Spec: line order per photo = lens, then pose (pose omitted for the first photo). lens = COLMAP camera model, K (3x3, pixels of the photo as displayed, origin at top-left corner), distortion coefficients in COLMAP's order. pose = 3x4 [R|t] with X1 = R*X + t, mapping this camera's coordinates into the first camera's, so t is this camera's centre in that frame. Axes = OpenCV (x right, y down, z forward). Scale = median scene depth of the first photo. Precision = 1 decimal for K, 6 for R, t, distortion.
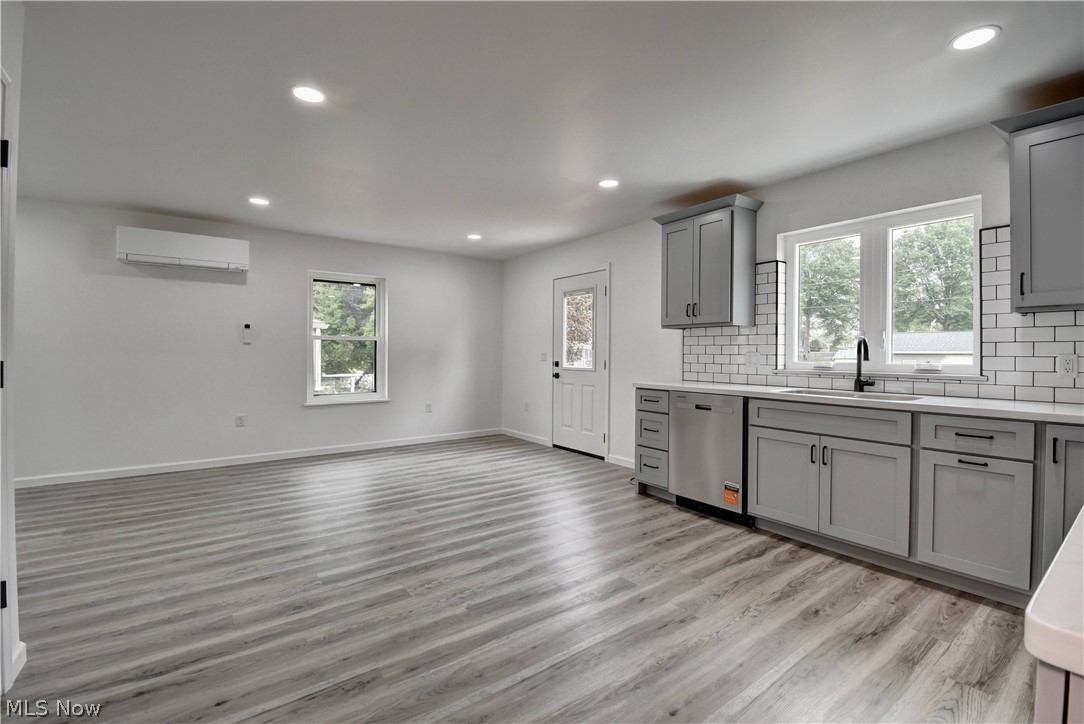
lens RADIAL K [[467.8, 0, 550.4], [0, 467.8, 352.6], [0, 0, 1]] dist [-0.020702, -0.001763]
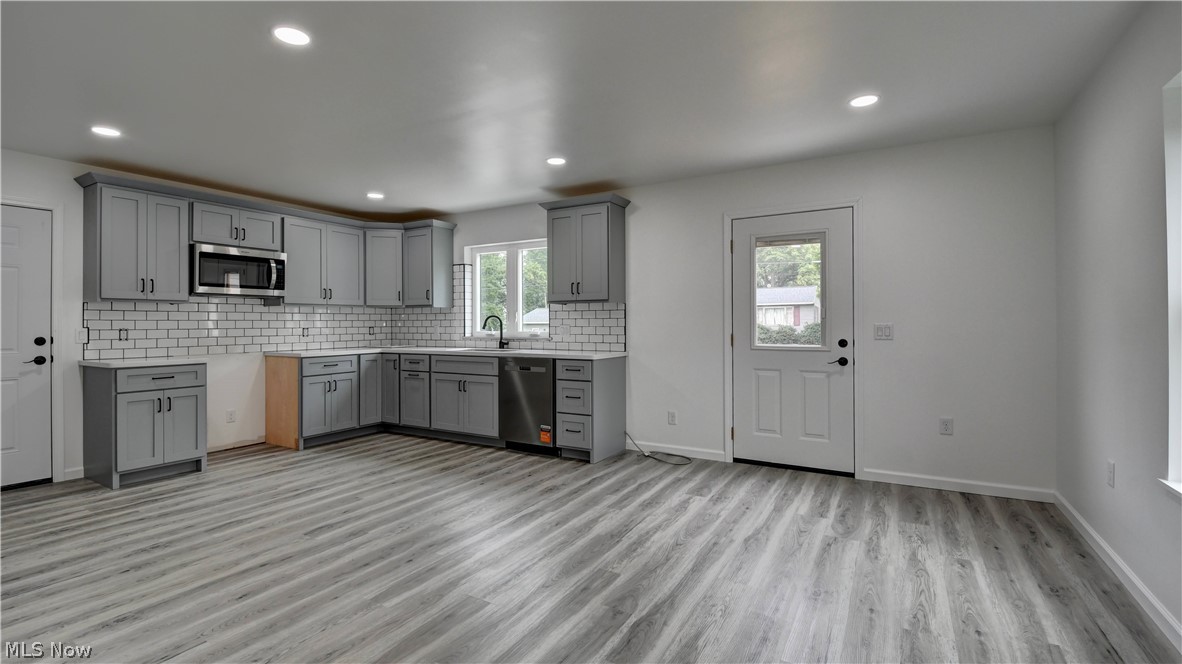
lens RADIAL K [[516.6, 0, 598.8], [0, 516.6, 318.2], [0, 0, 1]] dist [0.001188, -0.001691]
pose [[0.914708, -0.005263, 0.404081, 0.251035], [0.008565, 0.999943, -0.006365, -0.009747], [-0.404024, 0.009283, 0.914701, -0.855962]]
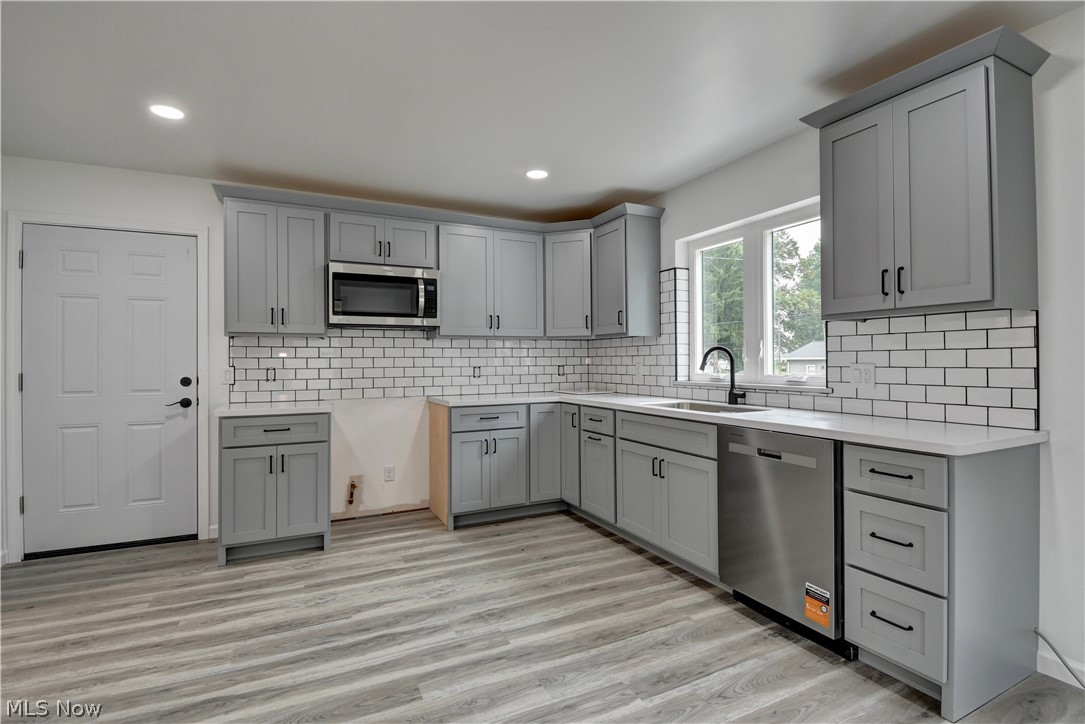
lens RADIAL K [[519.2, 0, 542.0], [0, 519.2, 359.1], [0, 0, 1]] dist [-0.010326, -0.006175]
pose [[0.983469, -0.012170, -0.180665, 0.491343], [0.011837, 0.999926, -0.002920, -0.010658], [0.180687, 0.000733, 0.983540, -0.131137]]
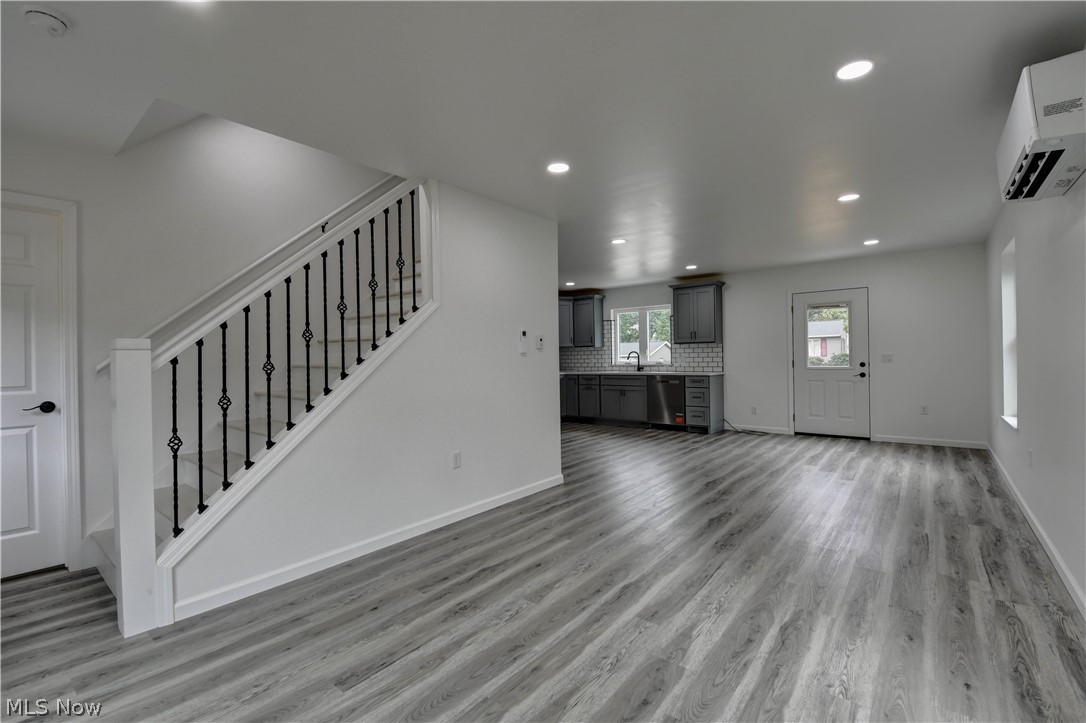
lens RADIAL K [[465.8, 0, 548.2], [0, 465.8, 357.5], [0, 0, 1]] dist [-0.003841, -0.008392]
pose [[0.968605, -0.021540, 0.247670, -0.546755], [0.021678, 0.999763, 0.002171, -0.015952], [-0.247658, 0.003266, 0.968842, -1.586304]]
